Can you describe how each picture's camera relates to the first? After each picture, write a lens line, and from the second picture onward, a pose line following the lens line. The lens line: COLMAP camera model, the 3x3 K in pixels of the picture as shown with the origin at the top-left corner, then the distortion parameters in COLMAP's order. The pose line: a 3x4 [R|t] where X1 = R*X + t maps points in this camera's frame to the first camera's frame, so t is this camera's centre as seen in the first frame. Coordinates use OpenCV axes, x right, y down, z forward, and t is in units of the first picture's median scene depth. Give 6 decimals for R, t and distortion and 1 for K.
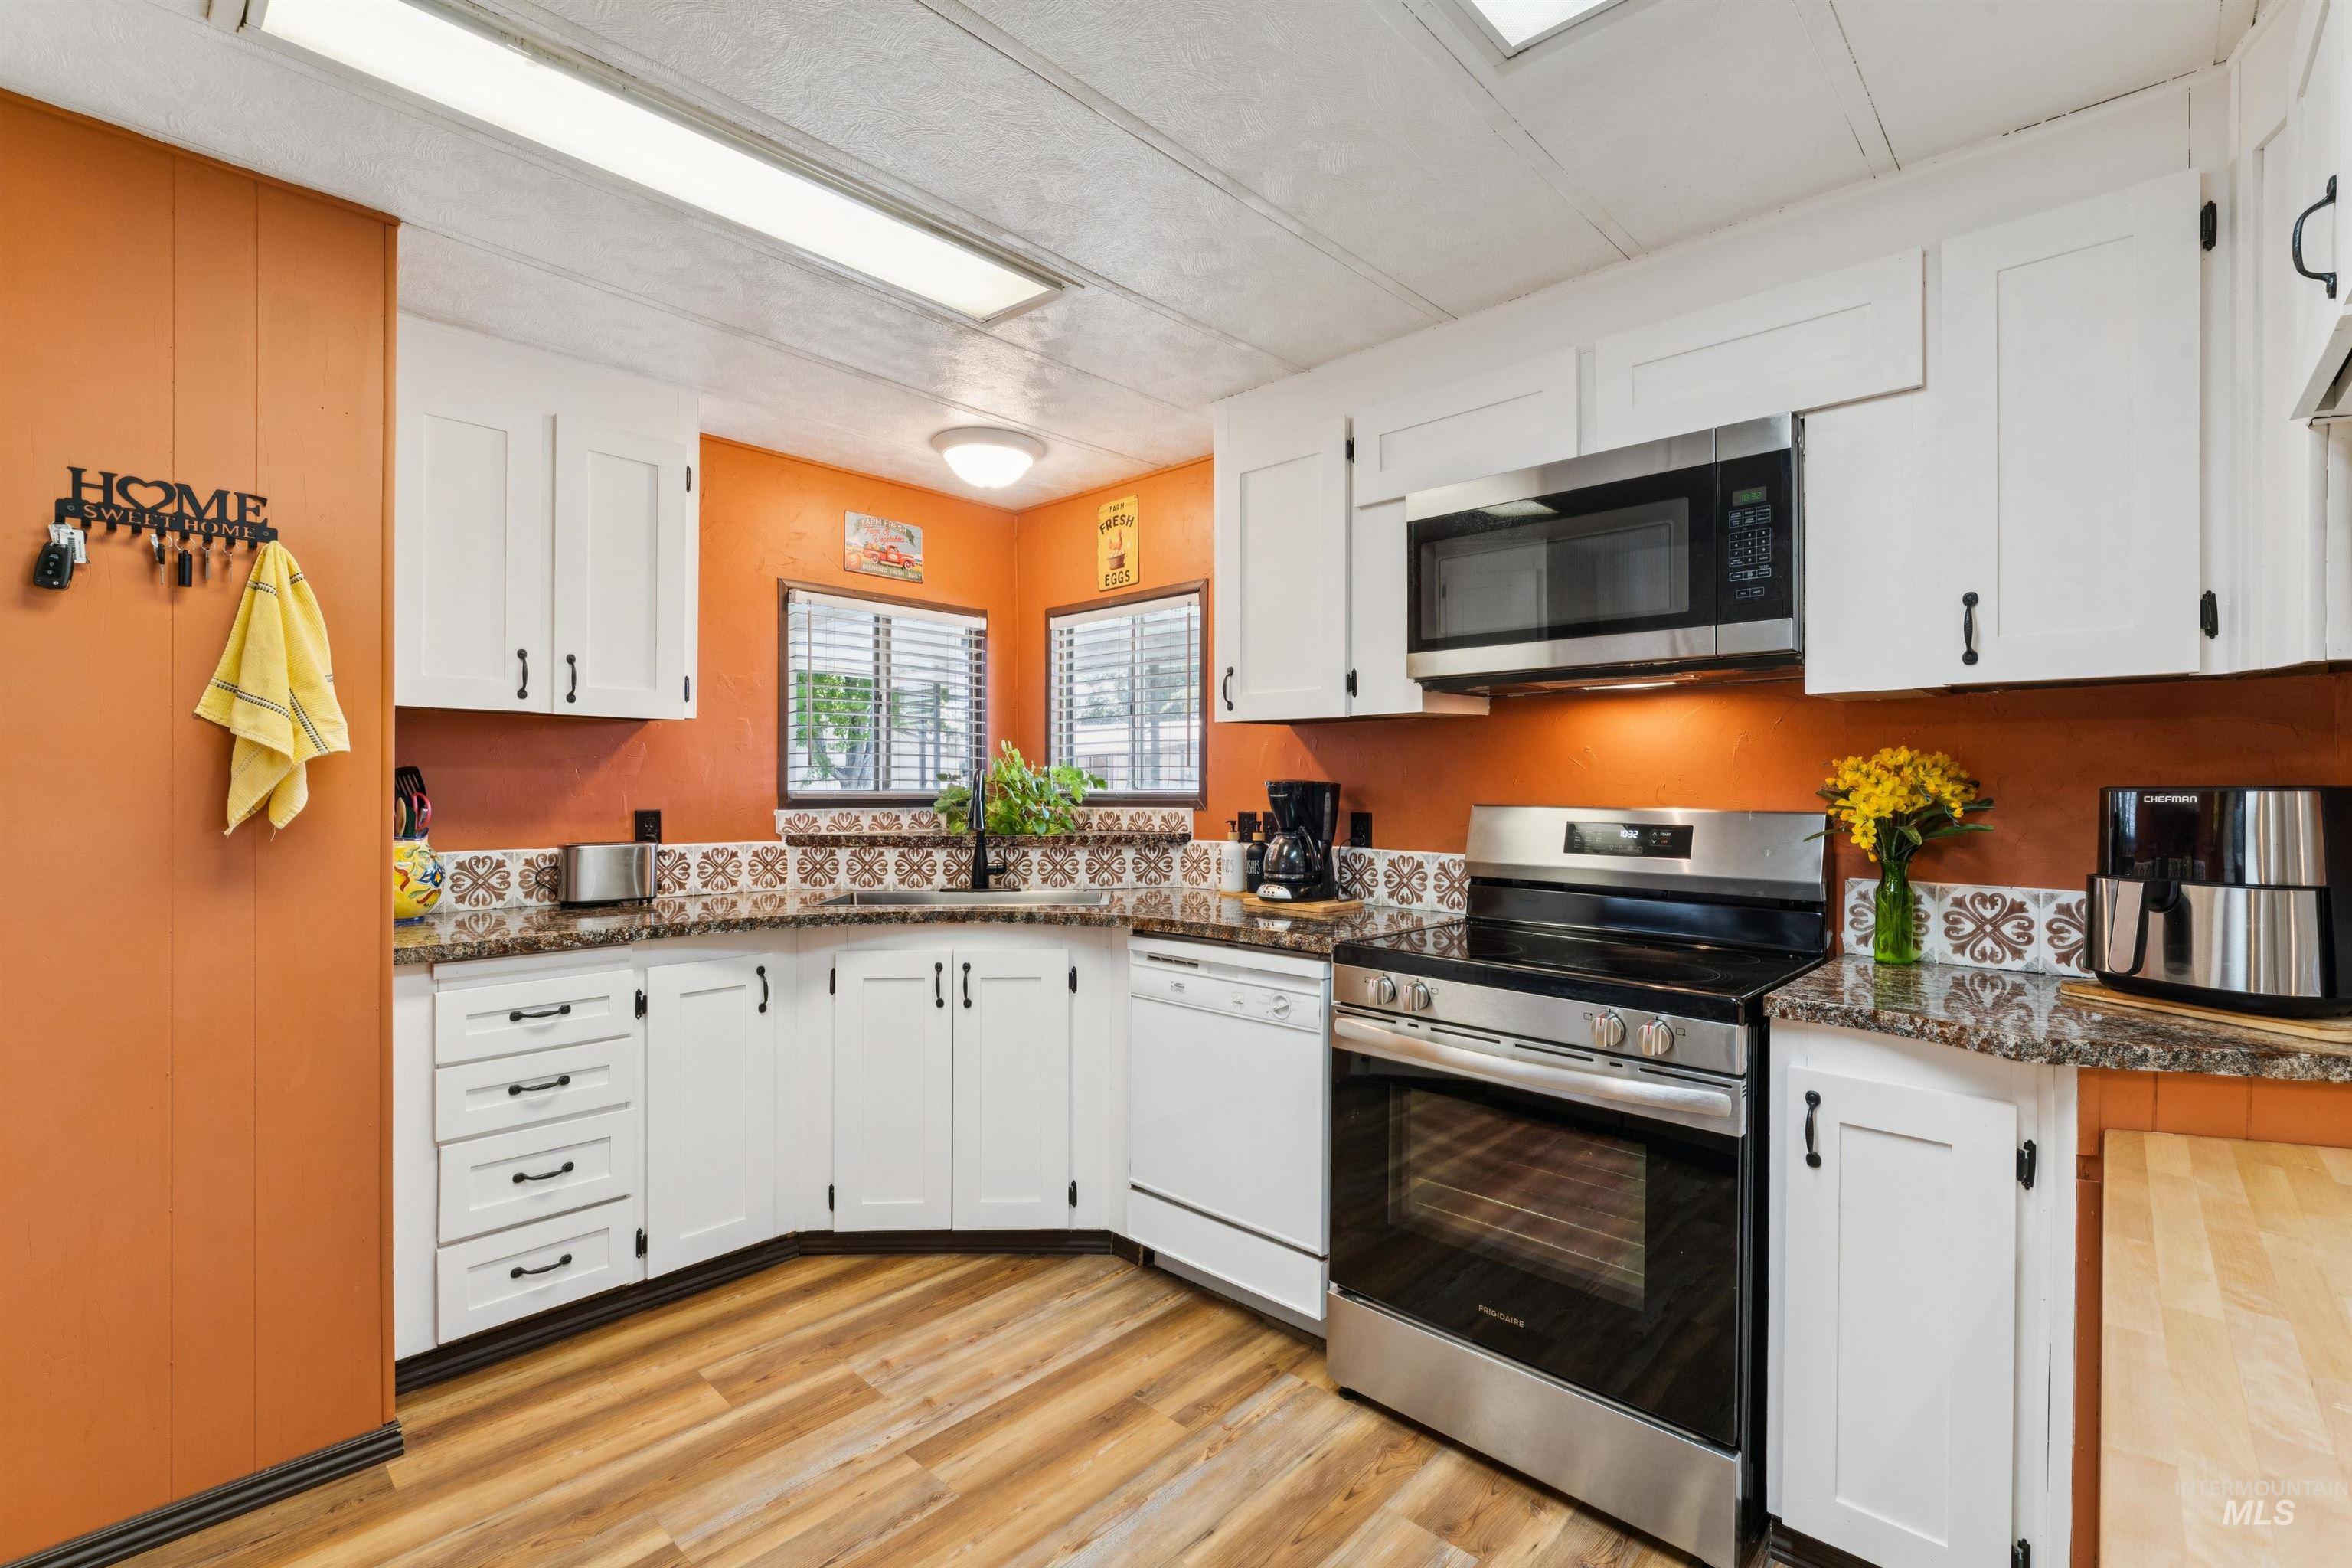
lens RADIAL K [[1022.6, 0, 1181.6], [0, 1022.6, 786.1], [0, 0, 1]] dist [-0.005726, 0.000035]
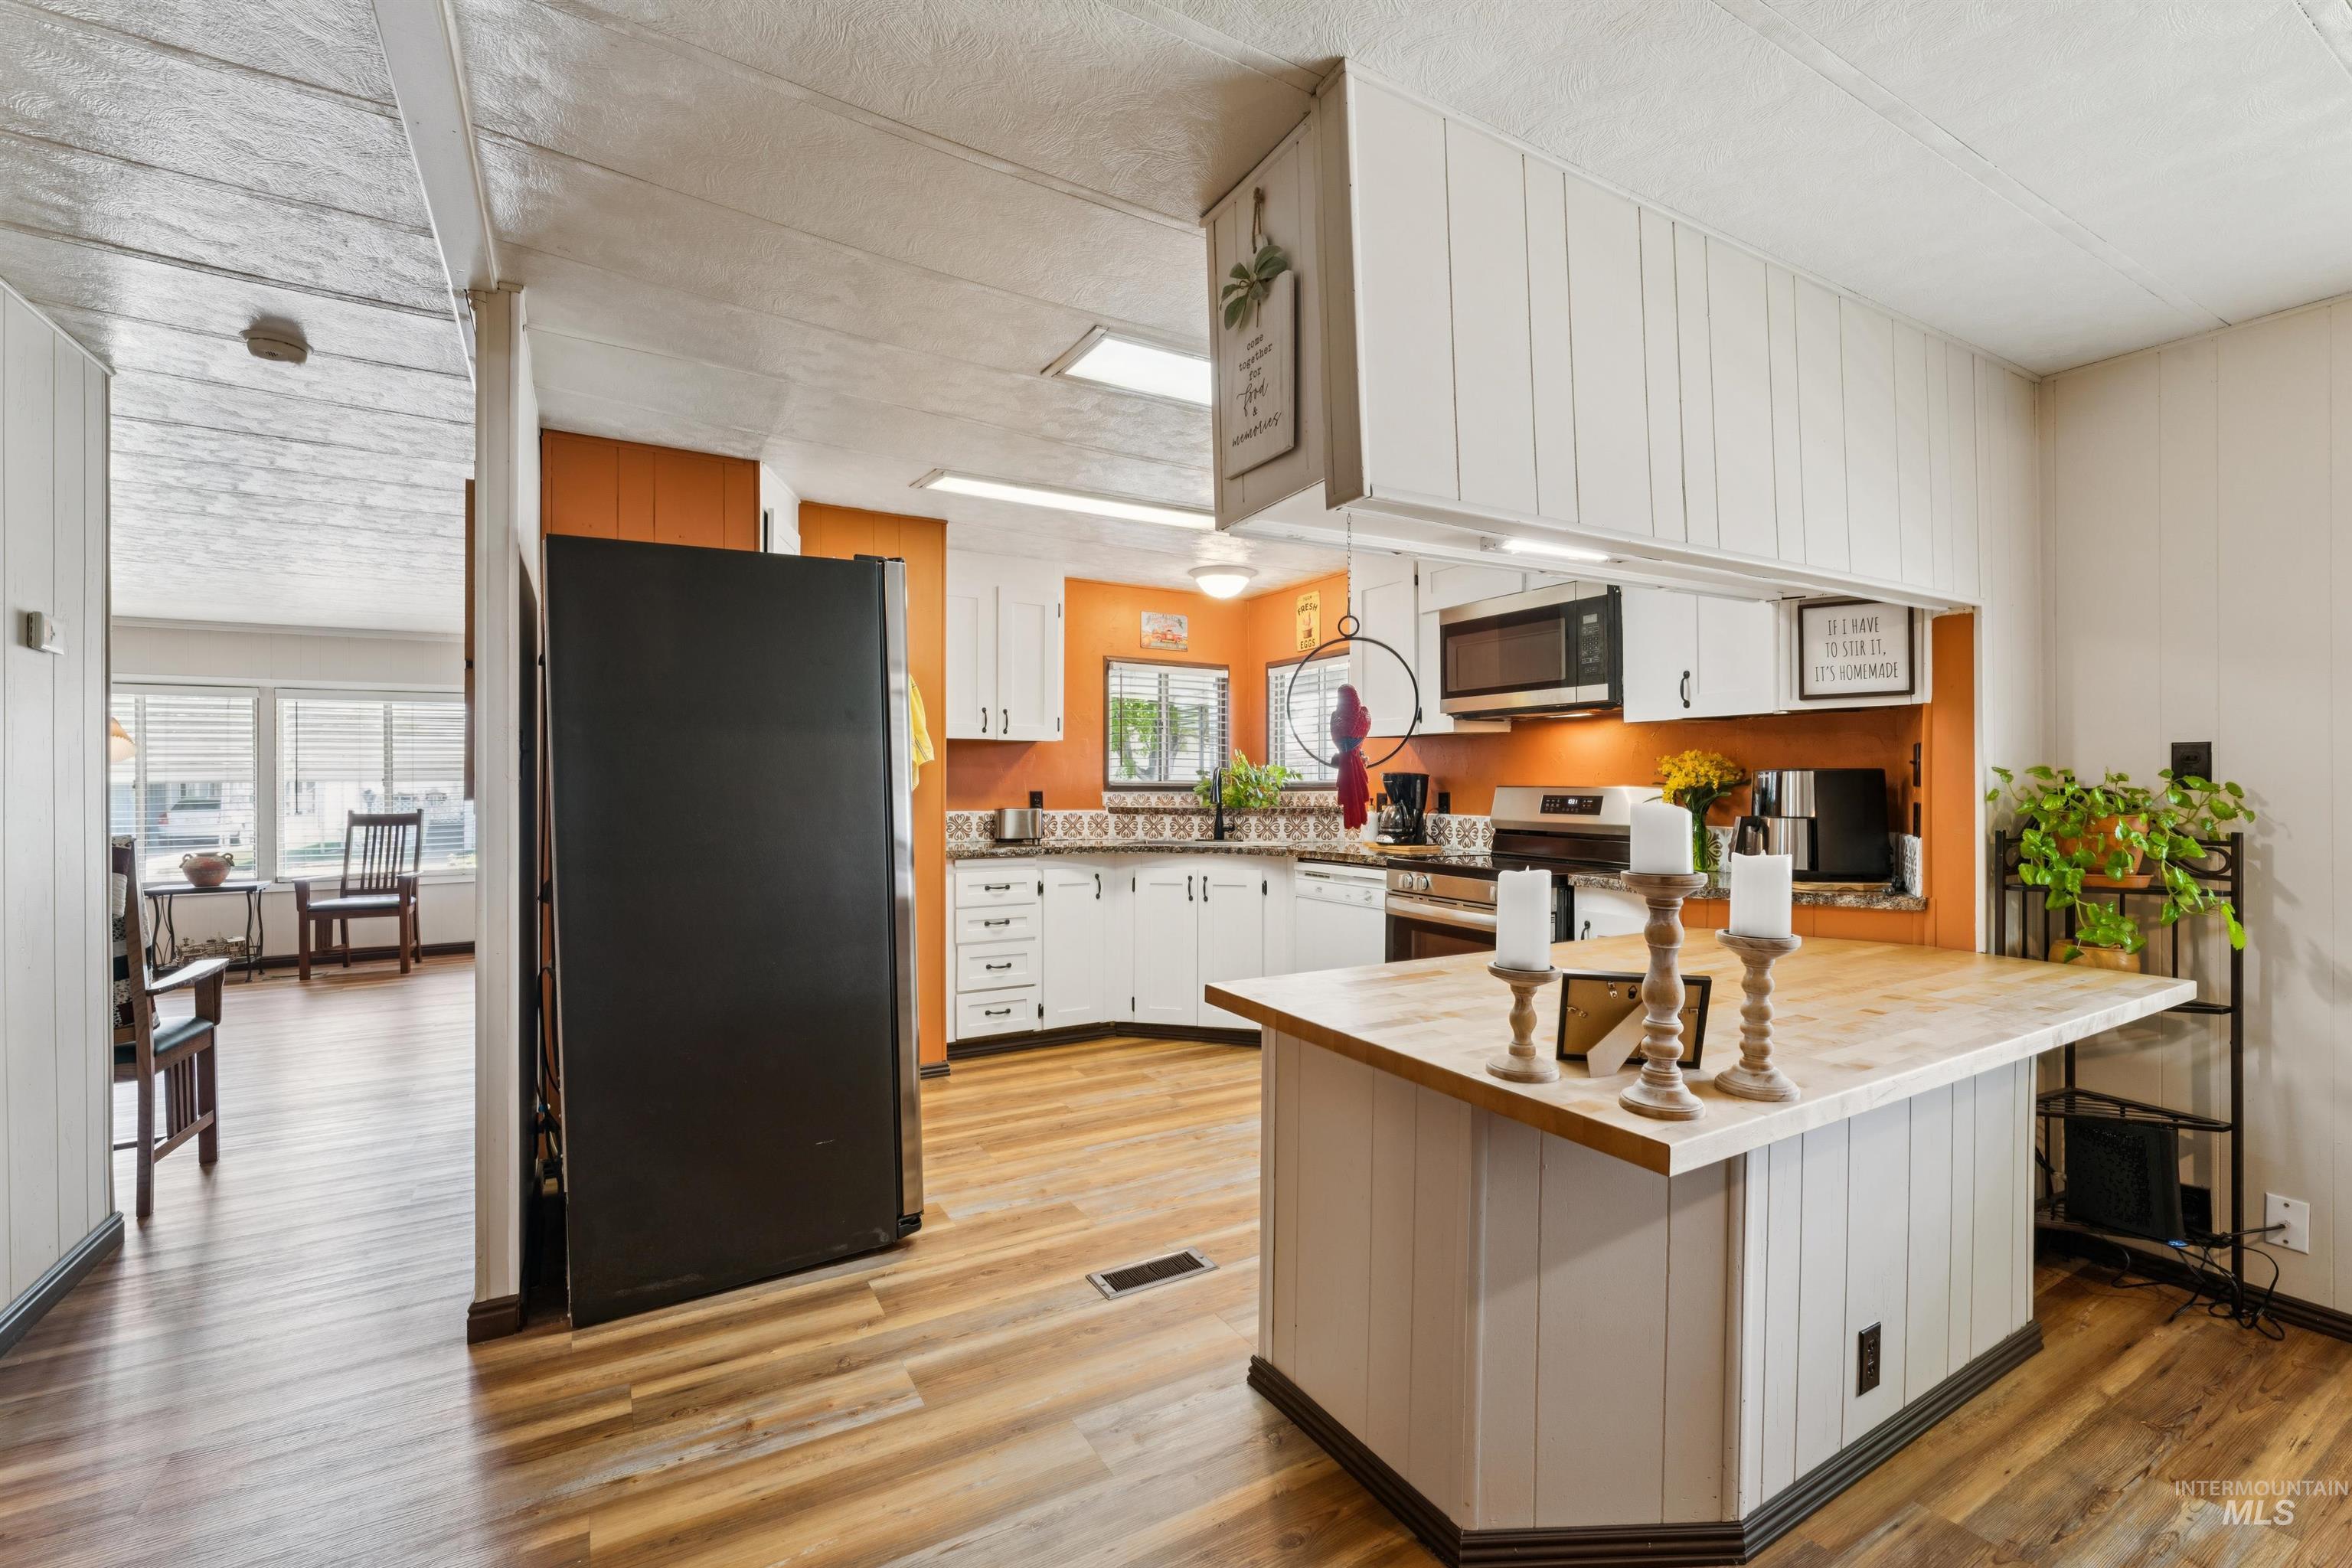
lens RADIAL K [[1022.6, 0, 1183.0], [0, 1022.6, 785.9], [0, 0, 1]] dist [-0.005726, 0.000035]
pose [[0.959549, -0.001334, -0.281540, 0.237194], [0.000994, 0.999999, -0.001350, 0.017571], [0.281541, 0.001015, 0.959549, -0.671040]]
